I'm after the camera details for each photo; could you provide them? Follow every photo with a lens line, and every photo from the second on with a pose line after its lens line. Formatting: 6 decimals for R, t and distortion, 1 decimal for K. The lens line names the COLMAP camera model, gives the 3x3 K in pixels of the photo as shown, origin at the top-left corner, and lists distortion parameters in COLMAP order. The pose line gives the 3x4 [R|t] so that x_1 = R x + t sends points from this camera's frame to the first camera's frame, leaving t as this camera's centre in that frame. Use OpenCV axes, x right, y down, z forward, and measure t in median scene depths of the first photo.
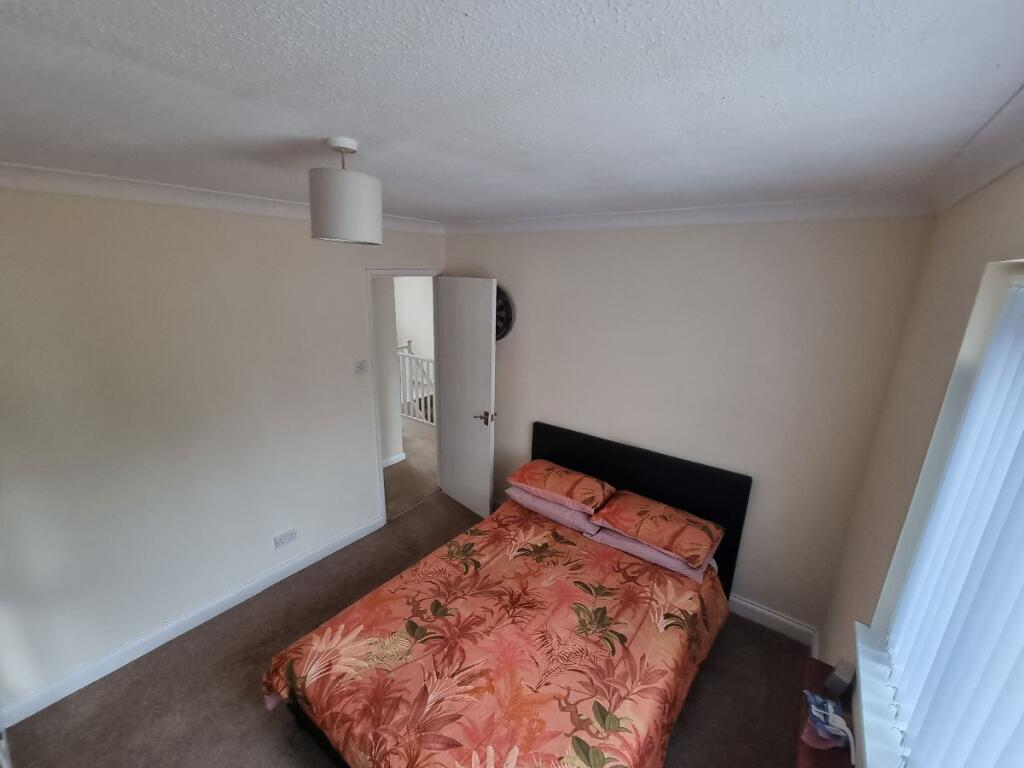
lens RADIAL K [[415.6, 0, 512.9], [0, 415.6, 388.7], [0, 0, 1]] dist [0.001129, 0.000046]
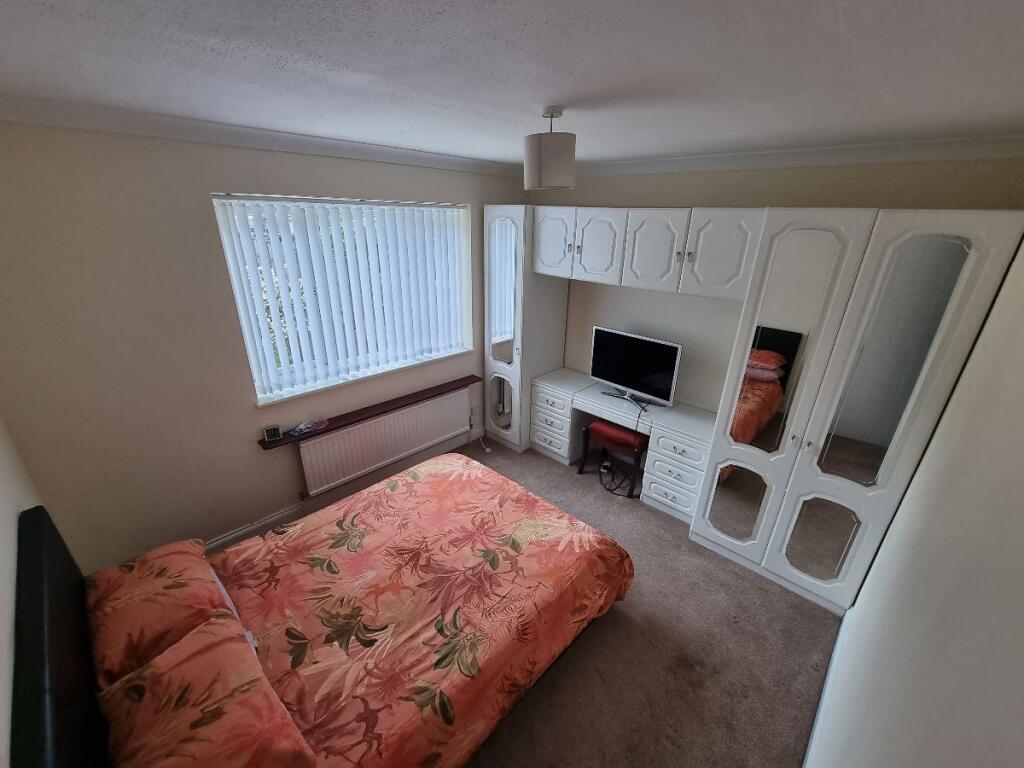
lens RADIAL K [[415.6, 0, 517.9], [0, 415.6, 387.3], [0, 0, 1]] dist [0.001129, 0.000046]
pose [[-0.992204, -0.091648, 0.084454, -0.282617], [-0.020383, 0.787870, 0.615504, -0.412683], [-0.122949, 0.608984, -0.783596, 1.493085]]
